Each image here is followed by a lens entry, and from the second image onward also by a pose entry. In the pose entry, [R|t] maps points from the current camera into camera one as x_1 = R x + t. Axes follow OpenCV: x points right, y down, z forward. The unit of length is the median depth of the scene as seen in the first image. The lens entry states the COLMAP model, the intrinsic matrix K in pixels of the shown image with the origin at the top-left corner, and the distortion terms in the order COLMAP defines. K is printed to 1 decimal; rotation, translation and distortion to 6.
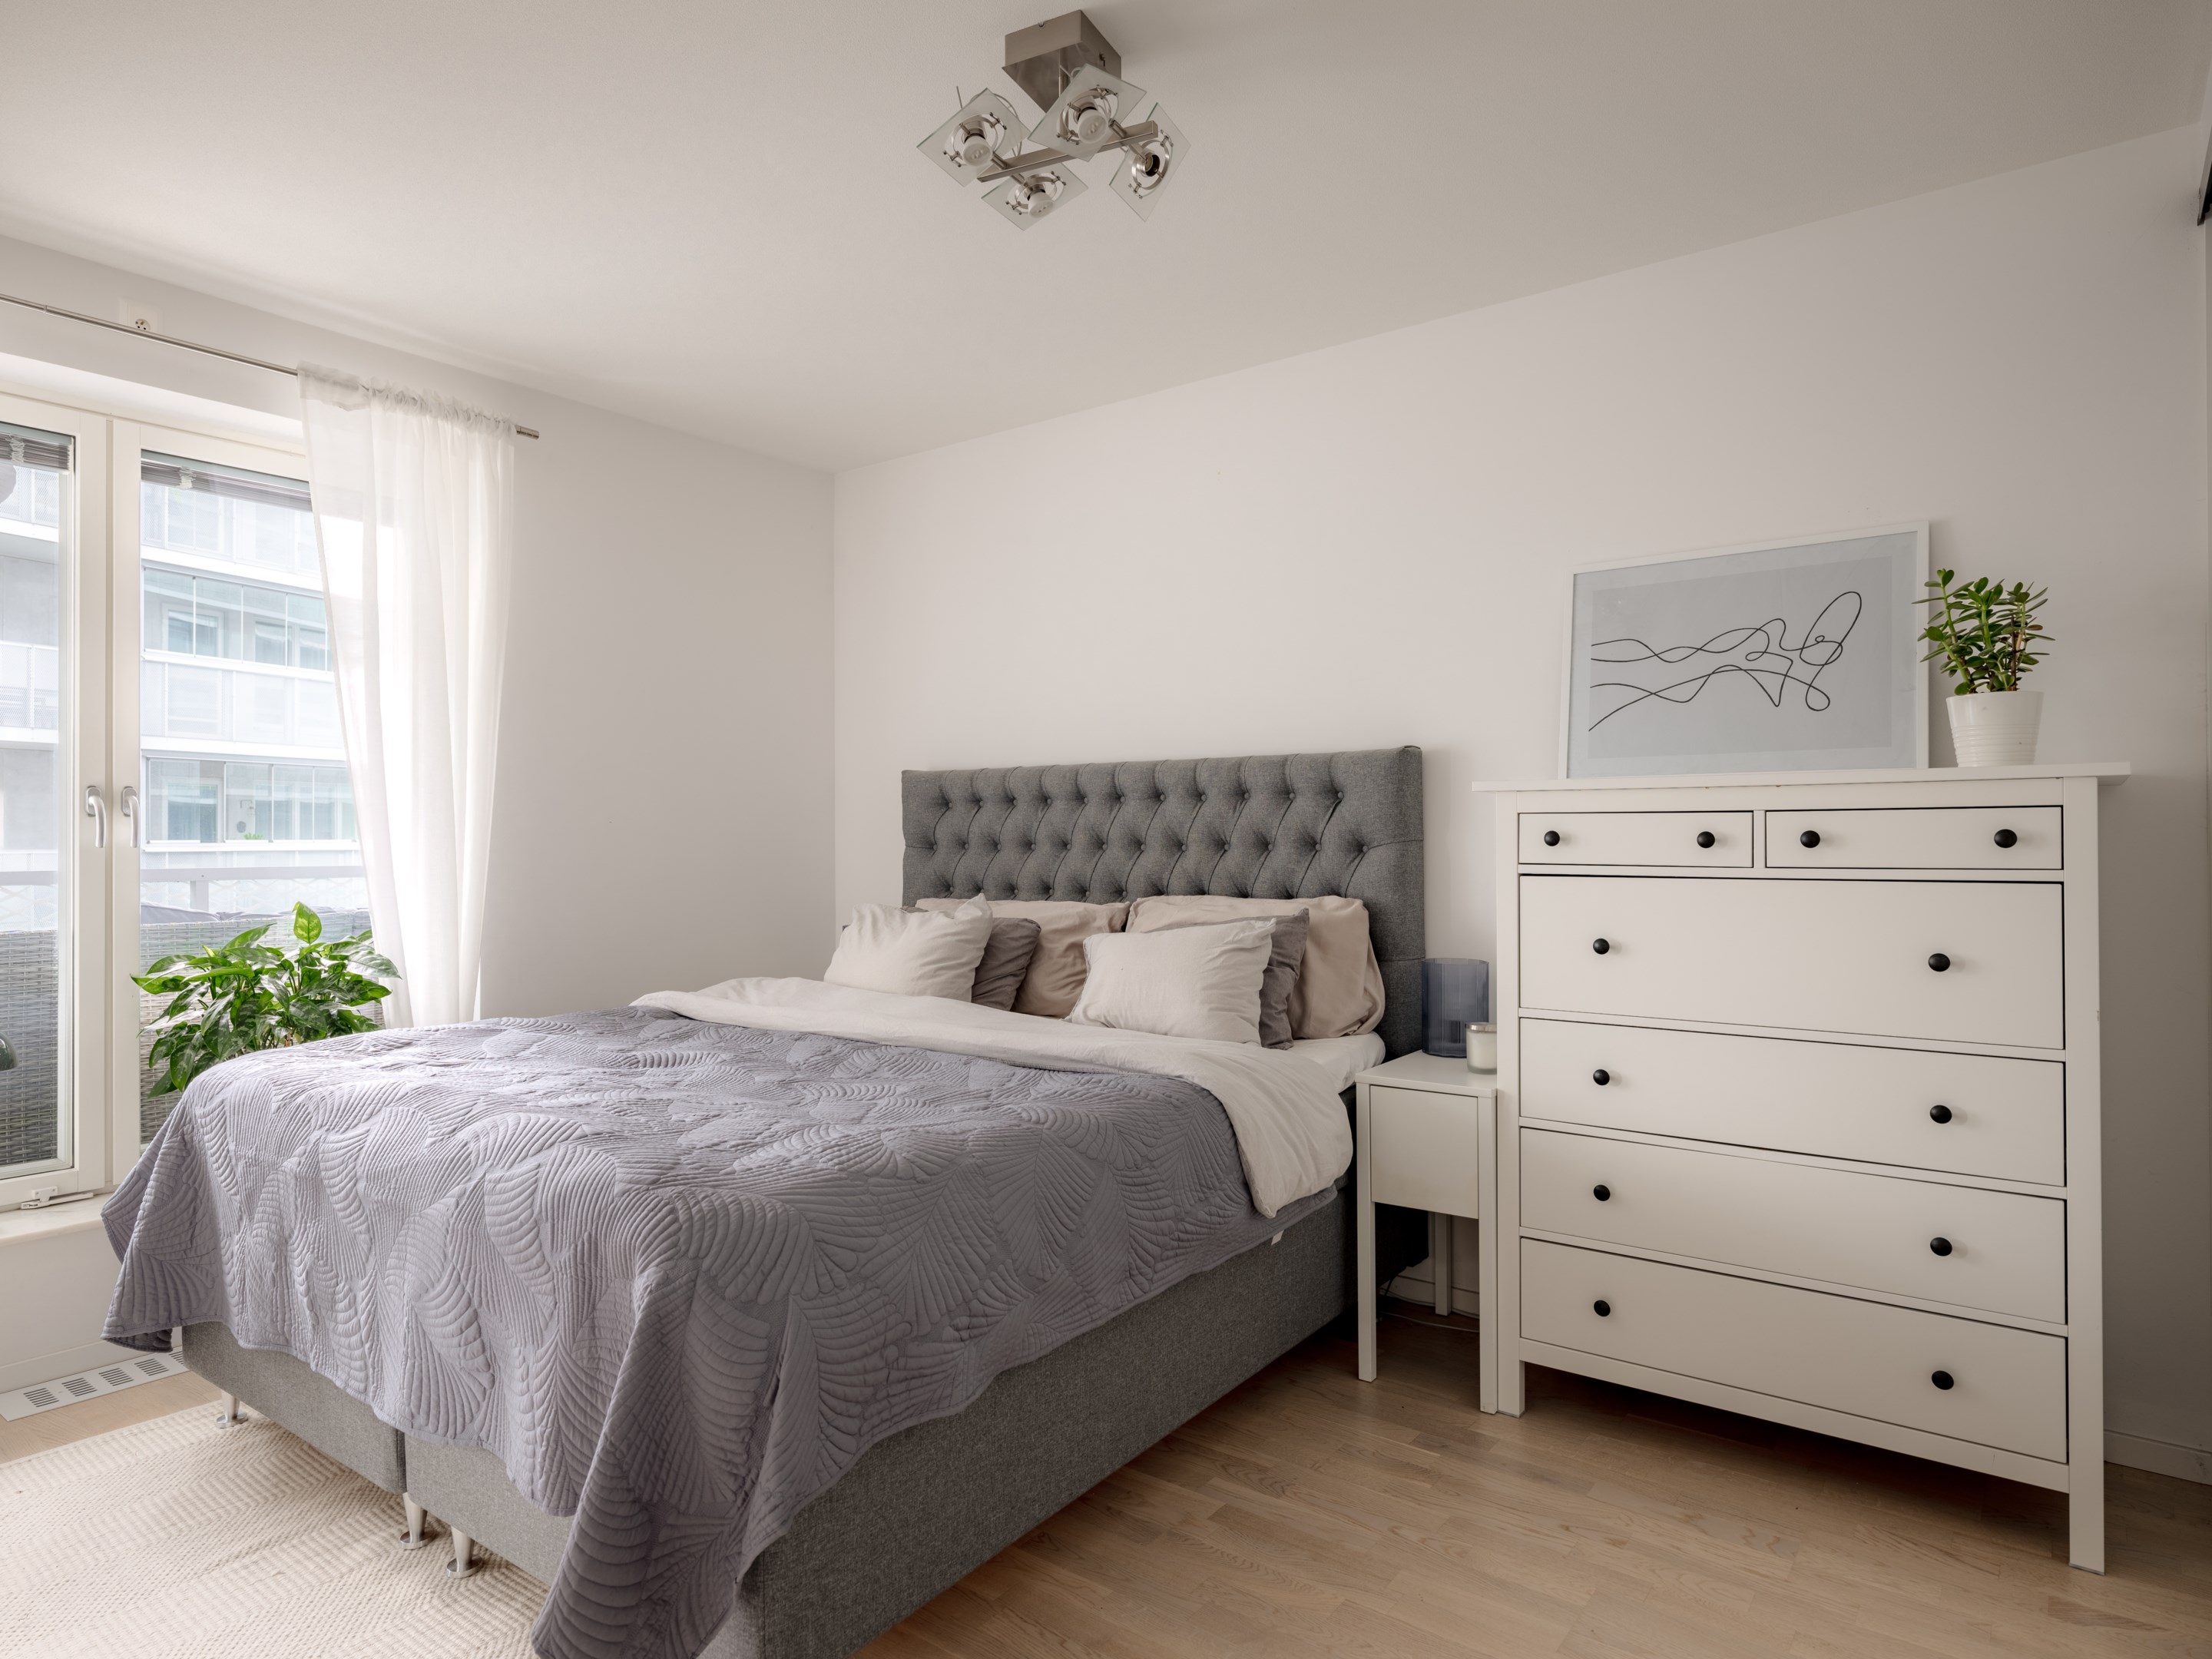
lens RADIAL K [[1270.8, 0, 1109.1], [0, 1270.8, 834.0], [0, 0, 1]] dist [0.000386, -0.002557]
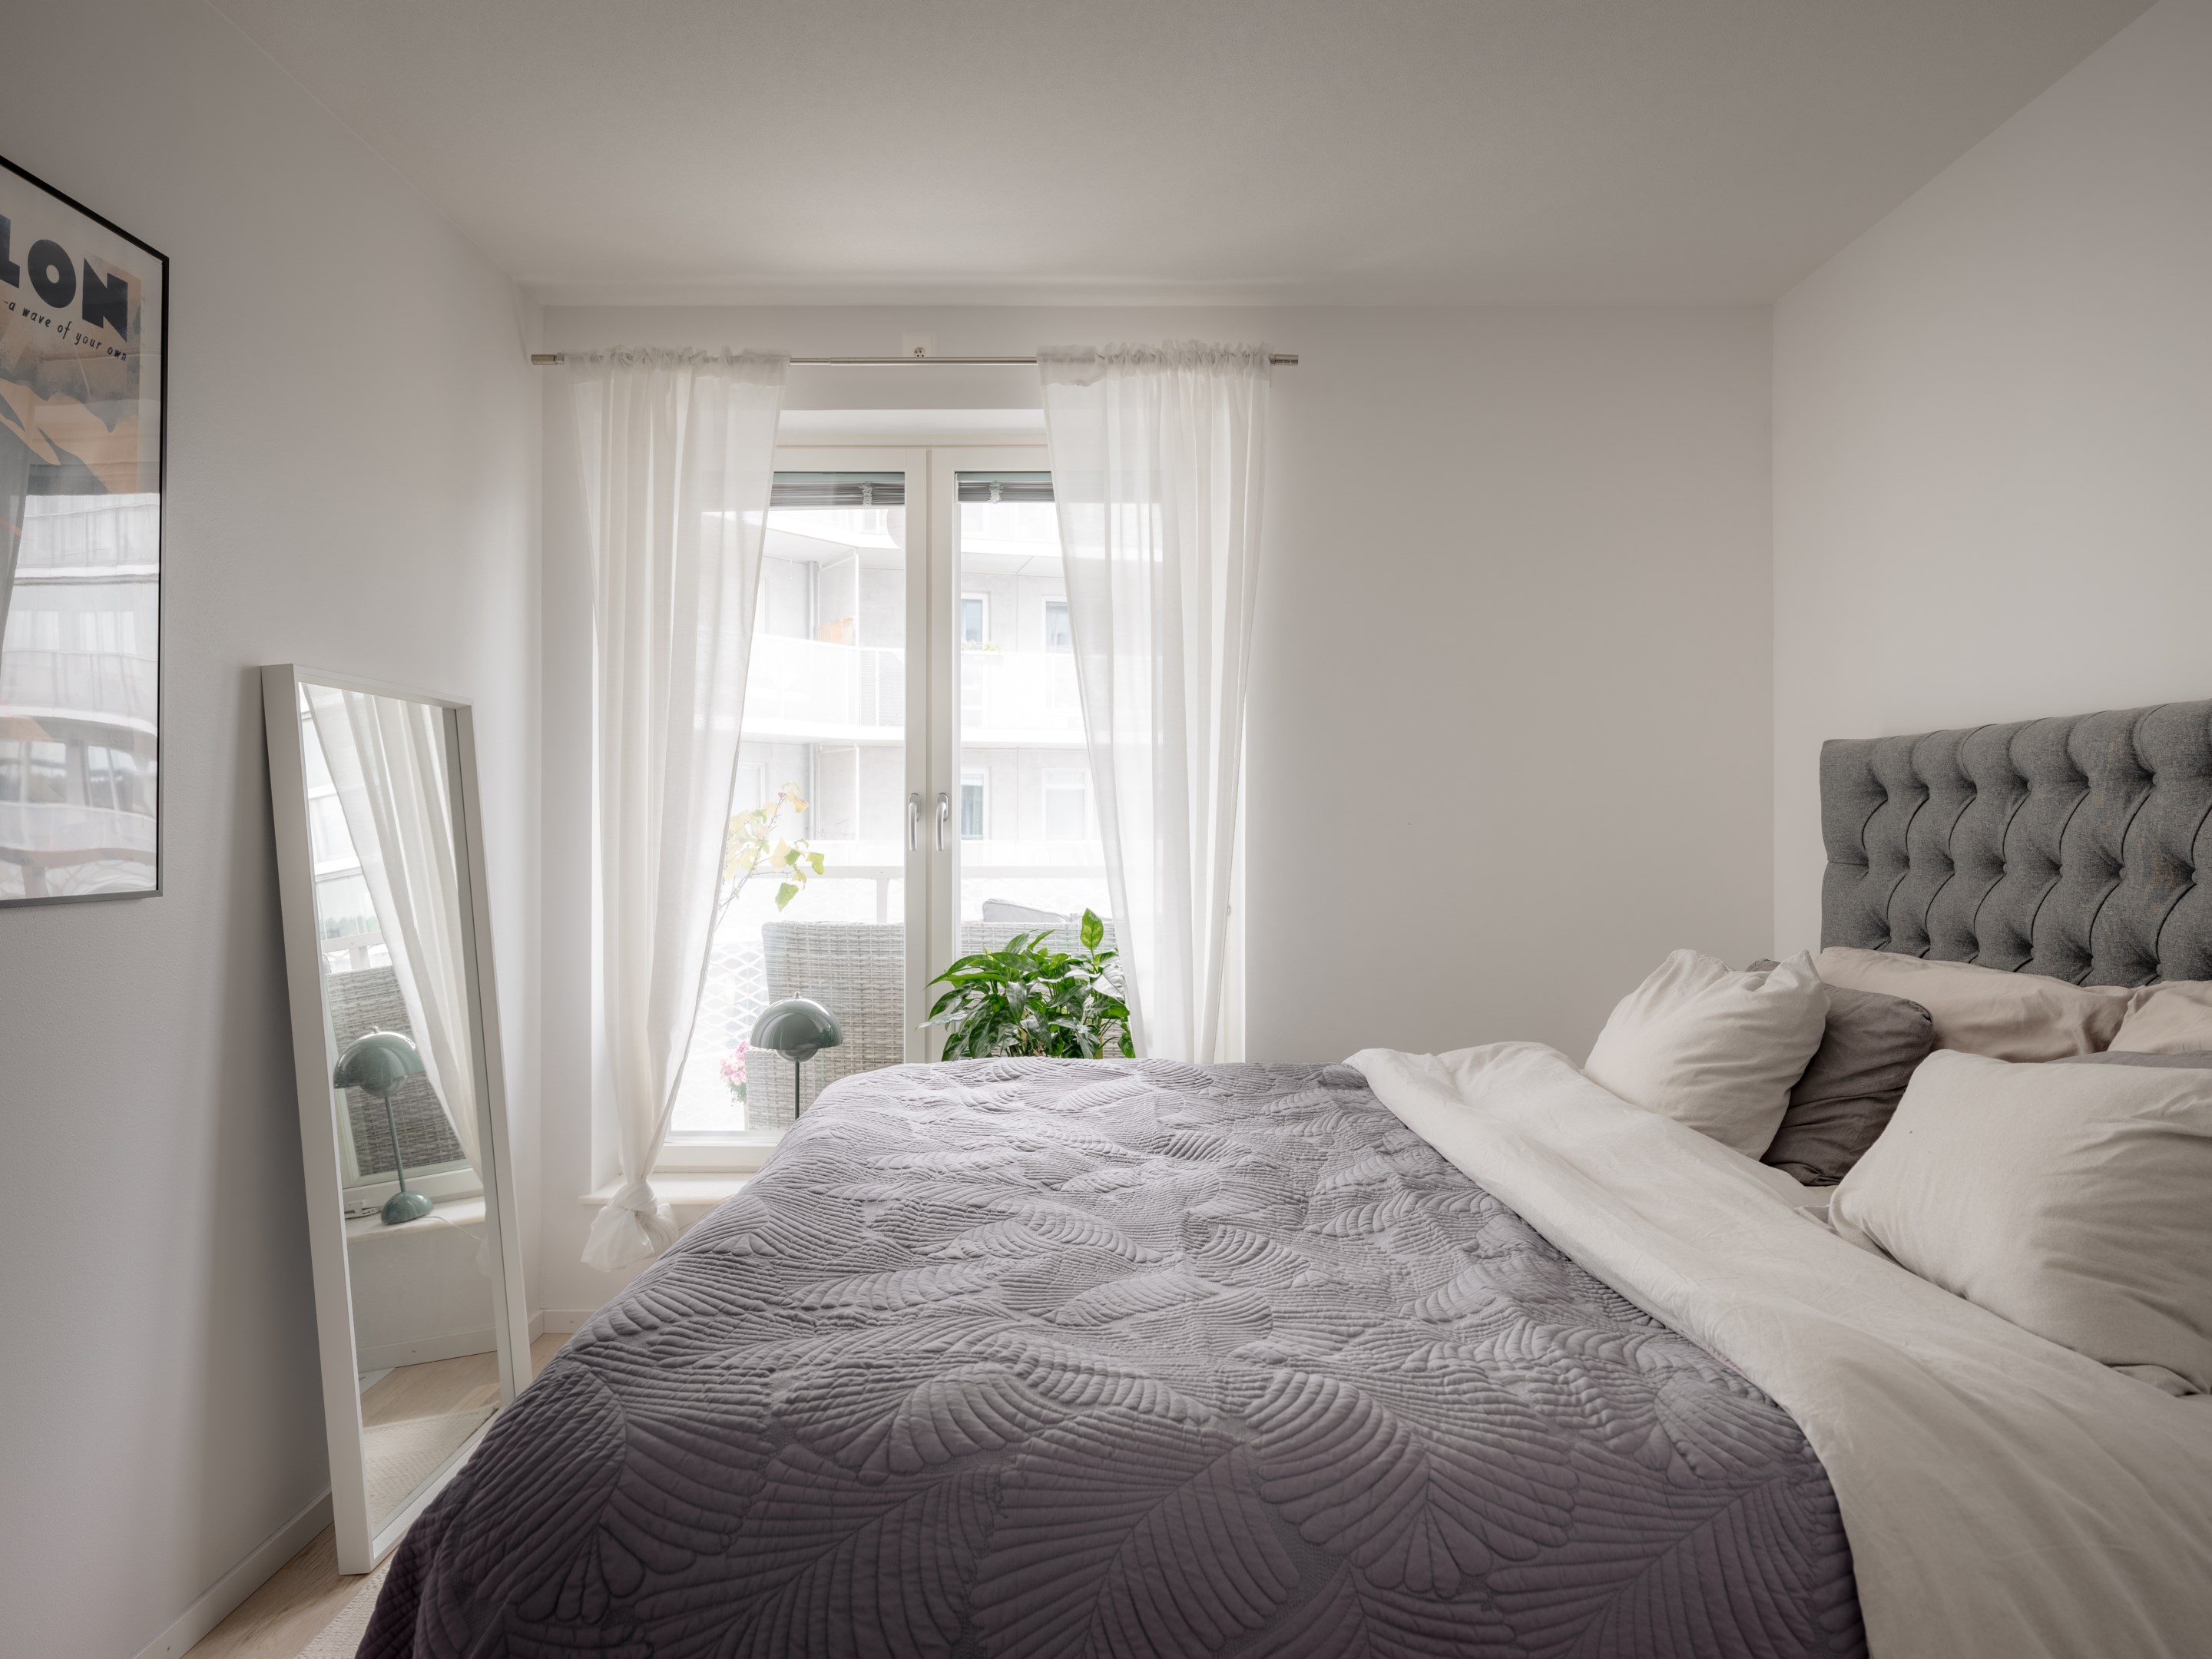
lens RADIAL K [[1398.6, 0, 1105.9], [0, 1398.6, 829.9], [0, 0, 1]] dist [-0.001219, -0.001285]
pose [[0.604608, 0.004364, -0.796511, 0.231158], [-0.000069, 0.999985, 0.005427, -0.012338], [0.796523, -0.003226, 0.604599, 0.389629]]
